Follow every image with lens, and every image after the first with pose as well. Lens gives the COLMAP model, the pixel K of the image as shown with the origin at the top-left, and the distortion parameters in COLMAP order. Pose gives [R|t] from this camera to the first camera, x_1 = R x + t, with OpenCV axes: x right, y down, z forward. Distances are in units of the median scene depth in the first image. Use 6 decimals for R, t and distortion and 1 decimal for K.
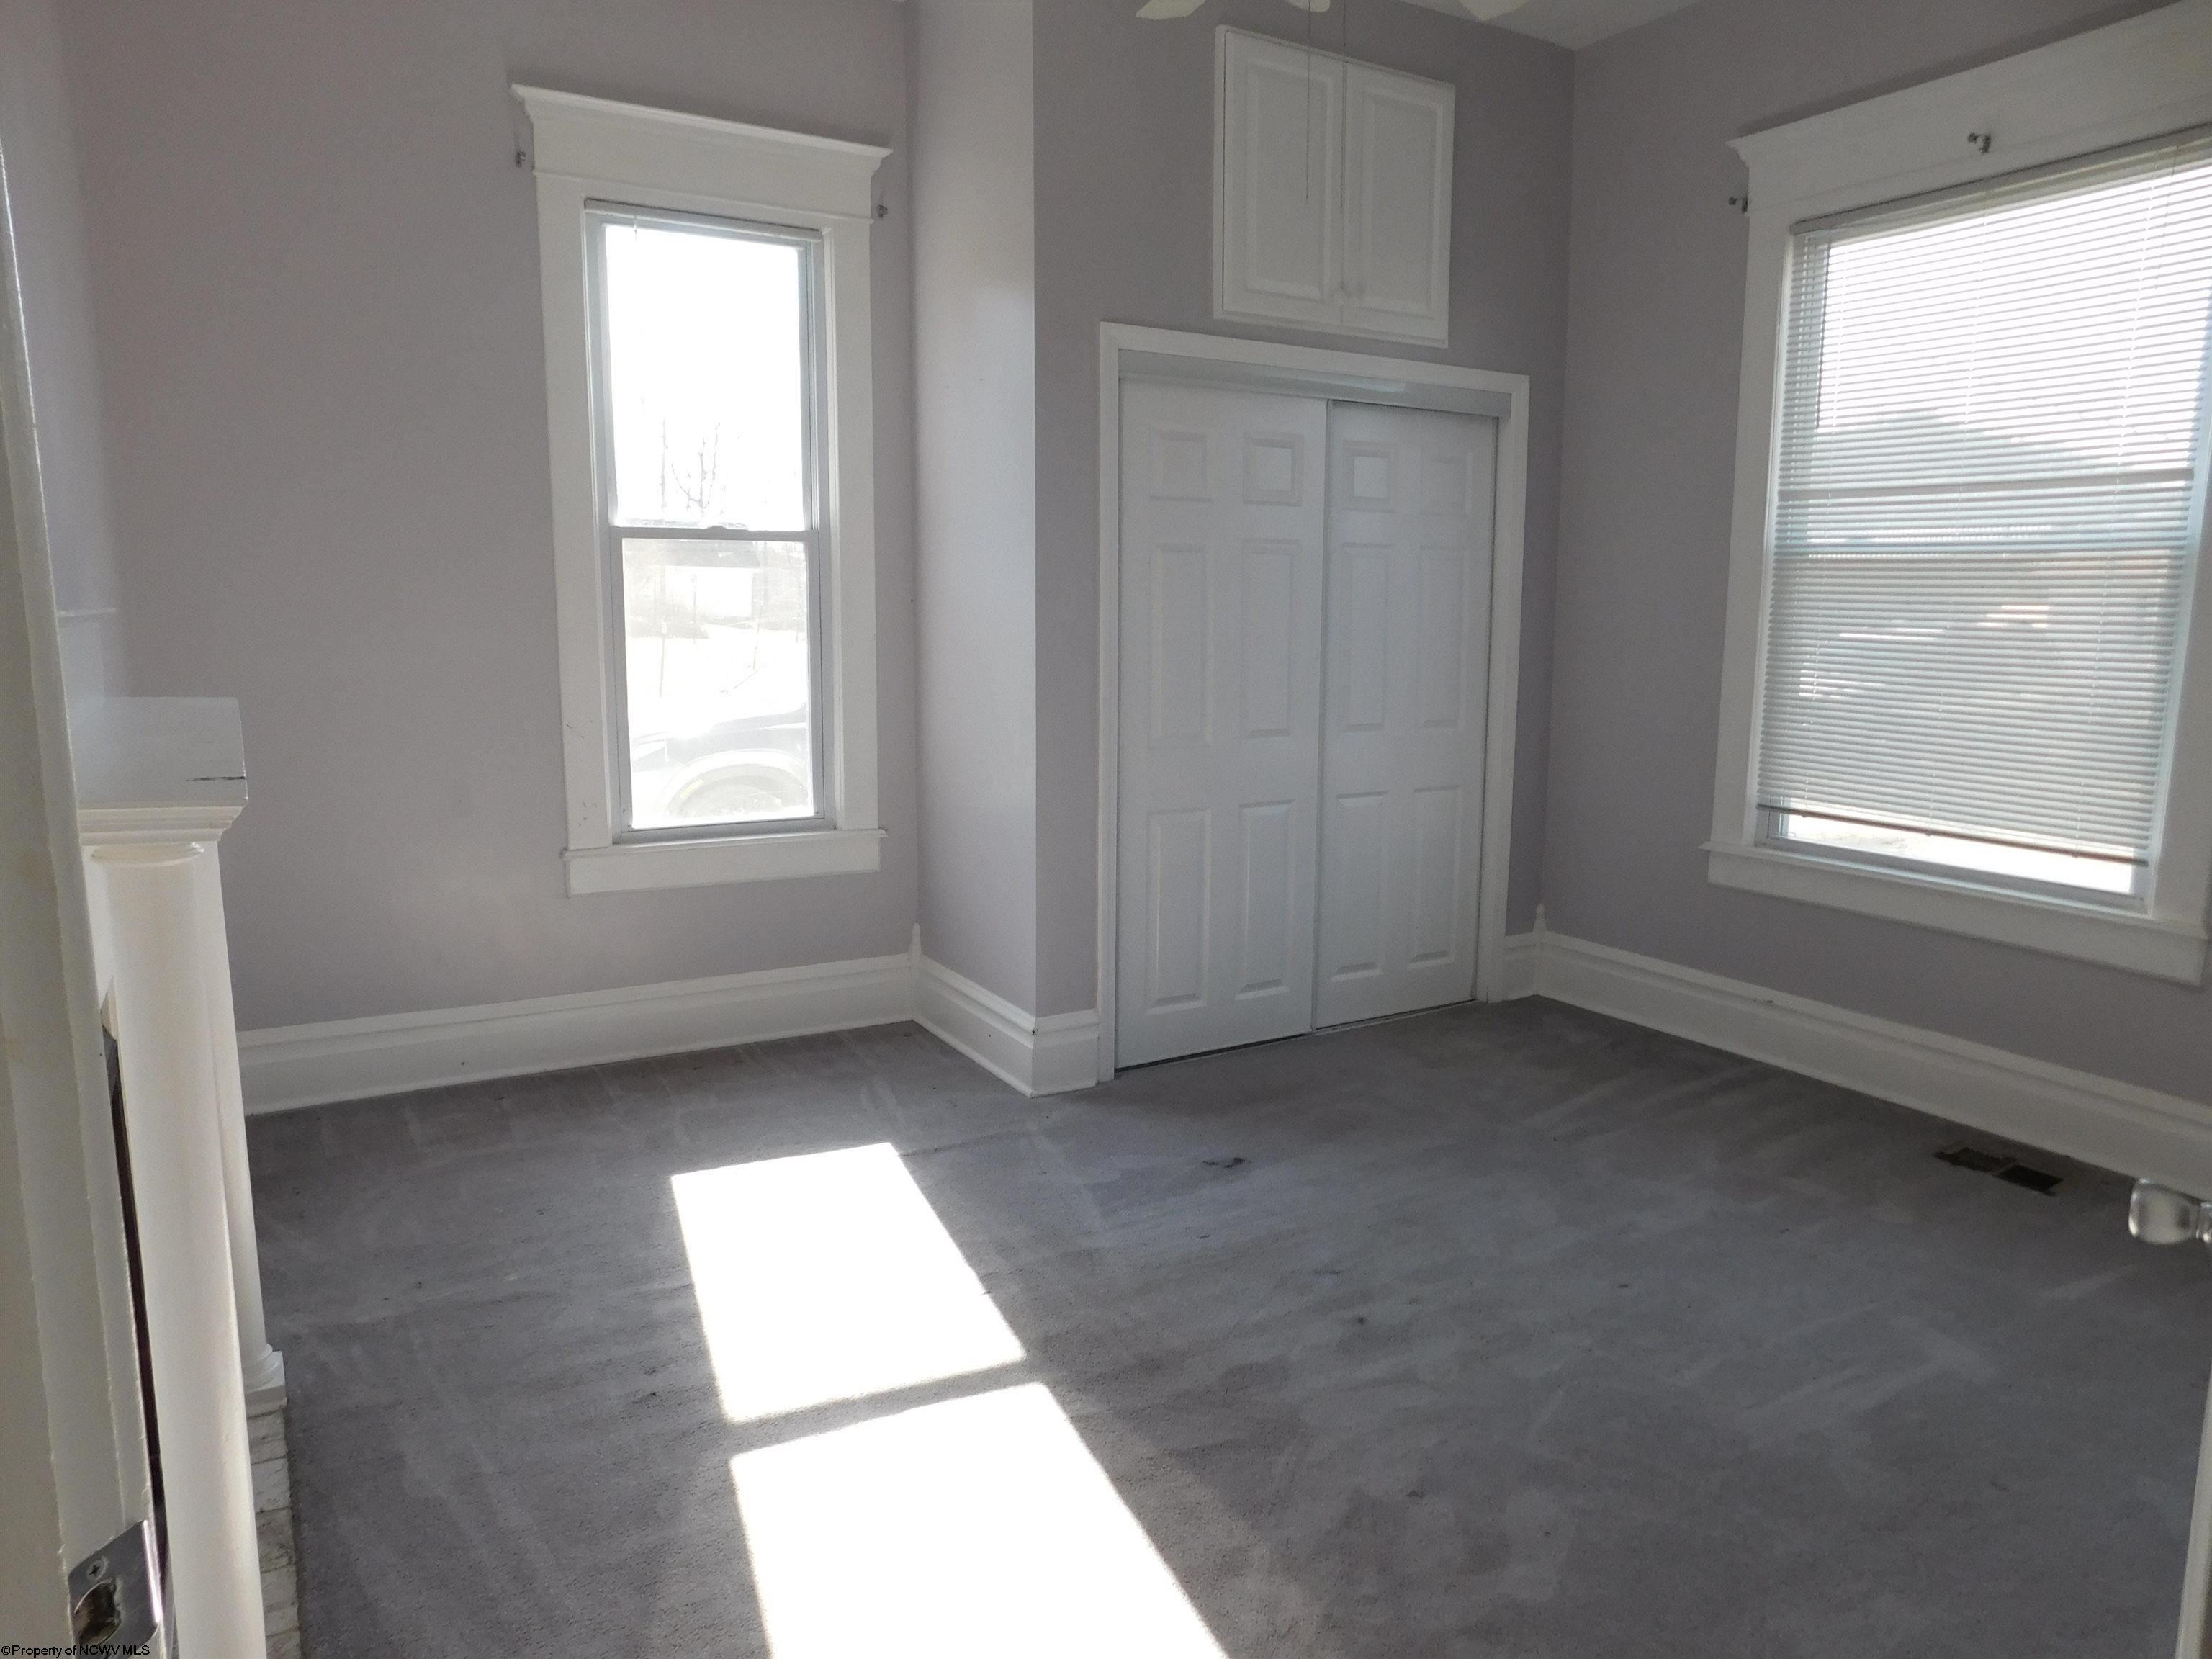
lens RADIAL K [[1446.9, 0, 1101.0], [0, 1446.9, 834.8], [0, 0, 1]] dist [-0.085449, 0.065351]
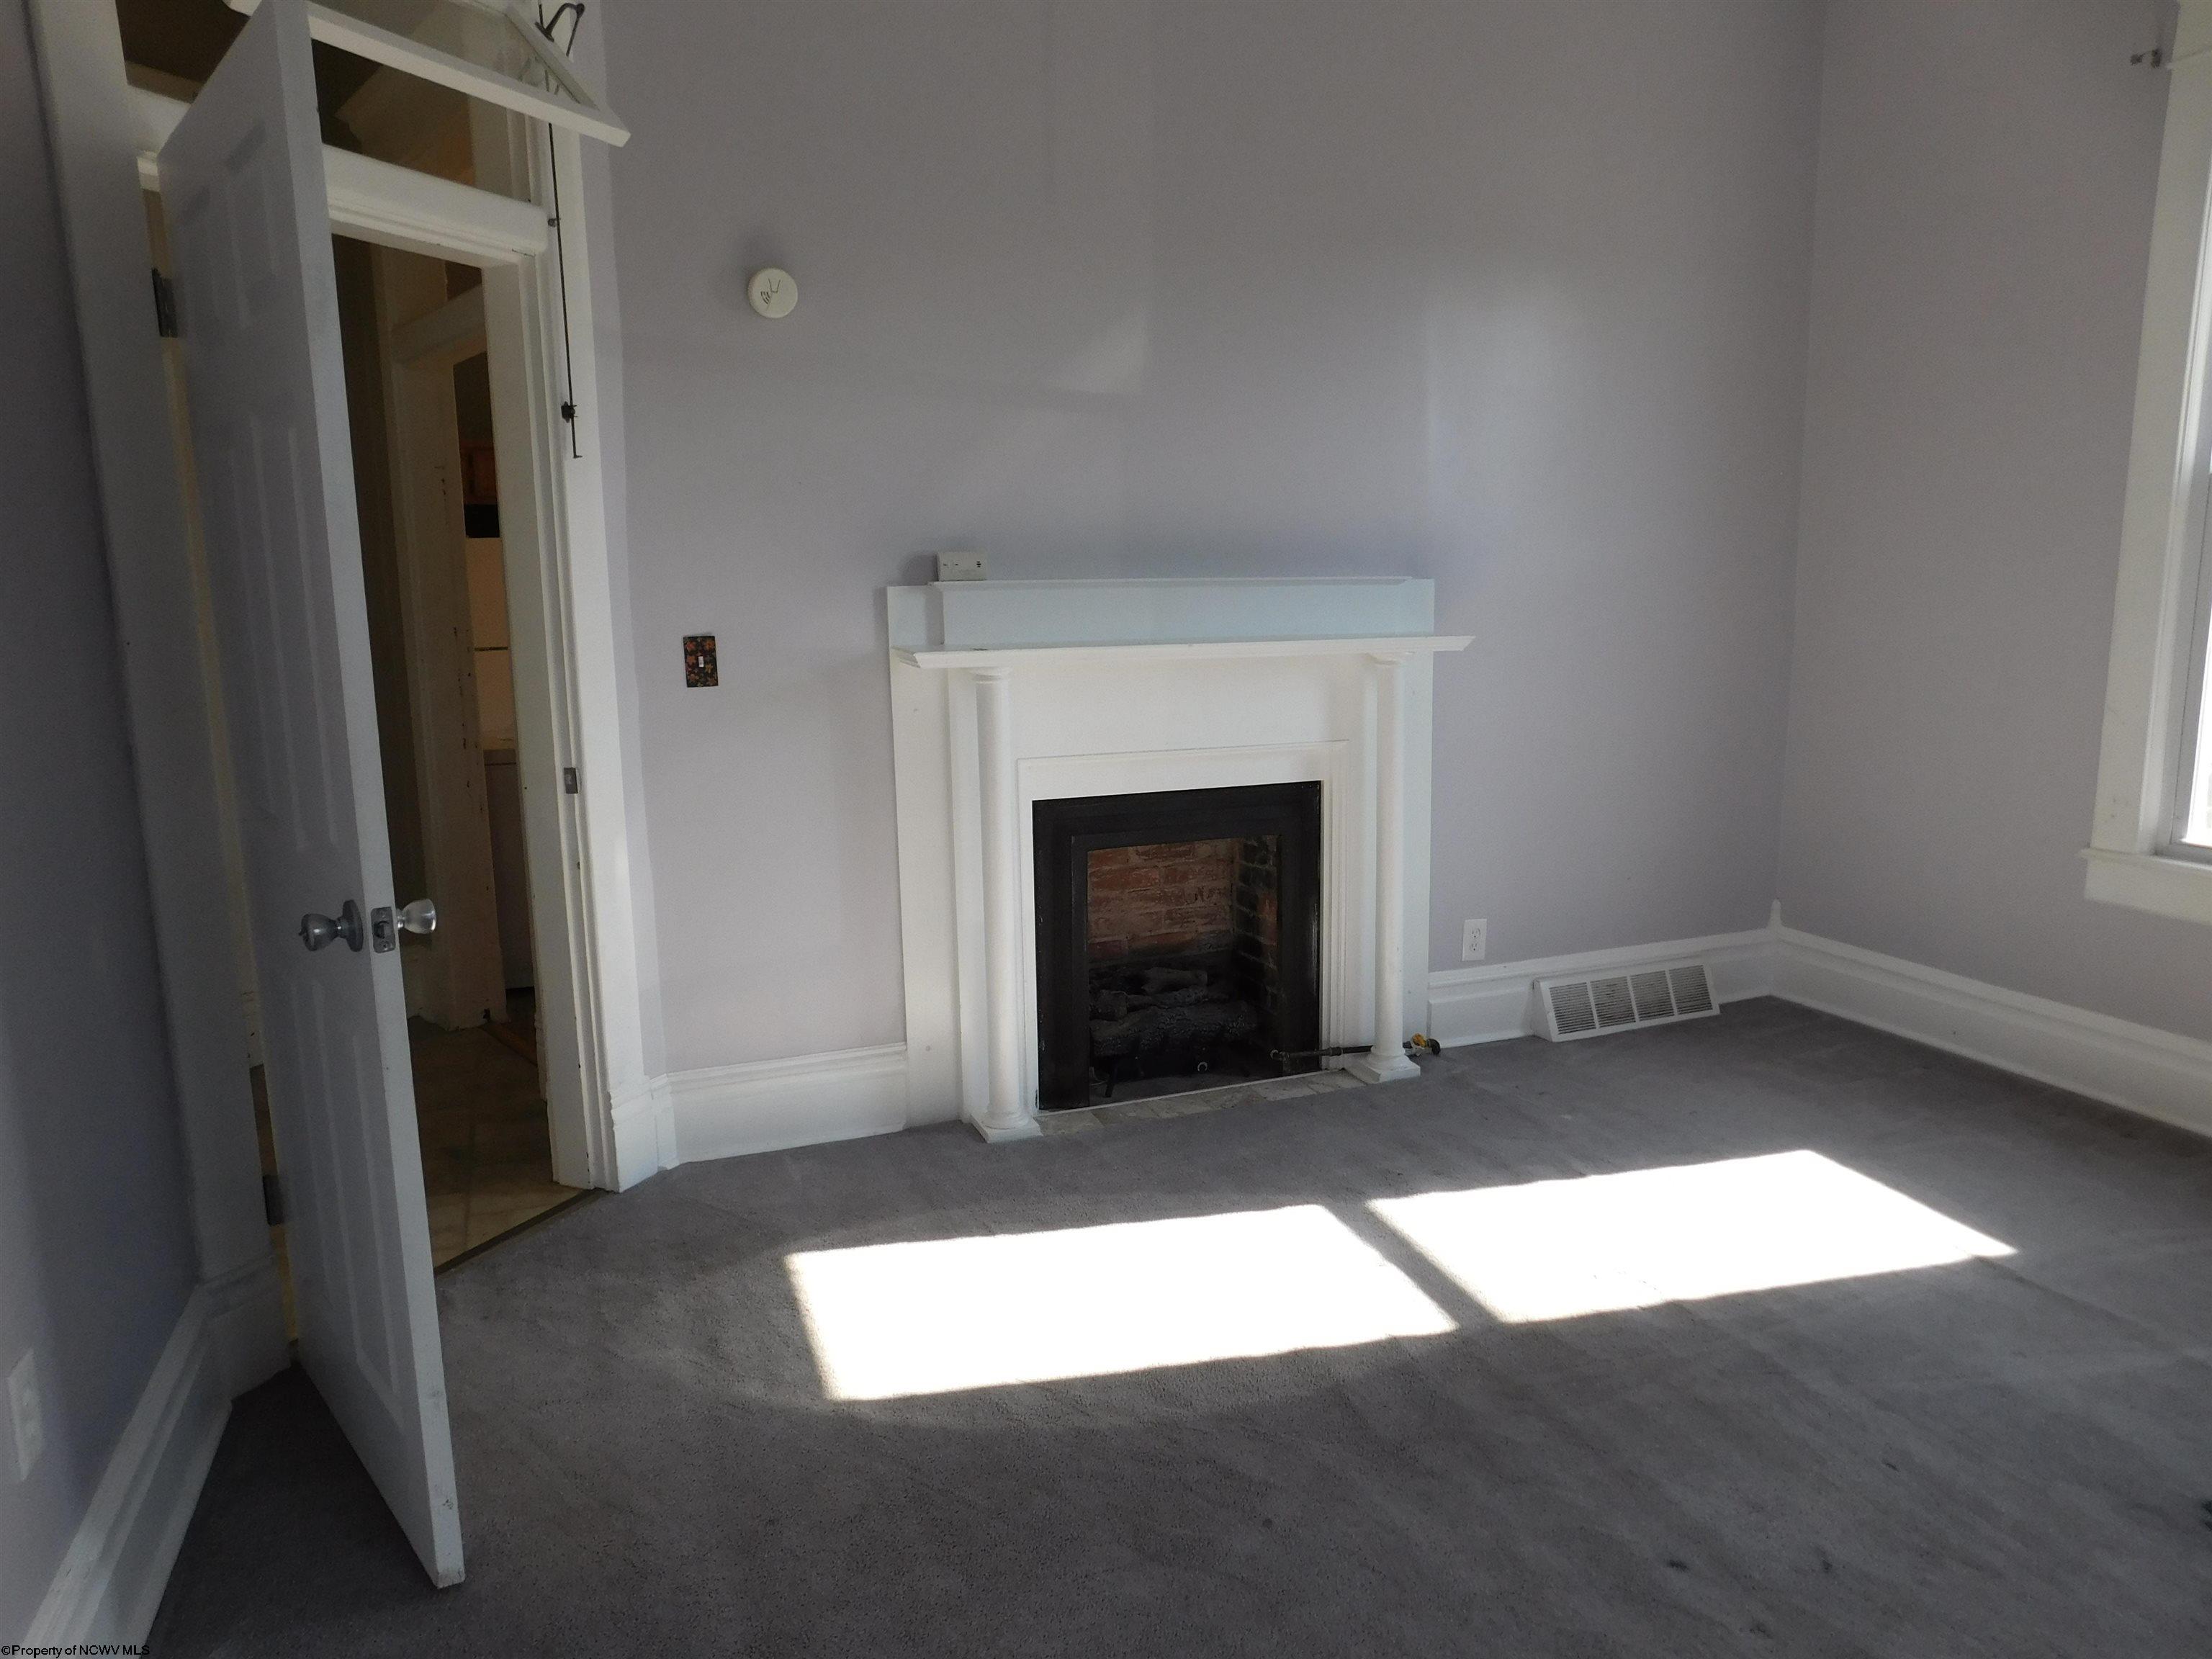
lens RADIAL K [[1446.9, 0, 1101.0], [0, 1446.9, 834.8], [0, 0, 1]] dist [-0.085449, 0.065351]
pose [[-0.152992, 0.165388, -0.974290, 0.877097], [-0.144930, 0.971481, 0.187669, -0.110886], [0.977542, 0.169915, -0.124660, 0.761175]]
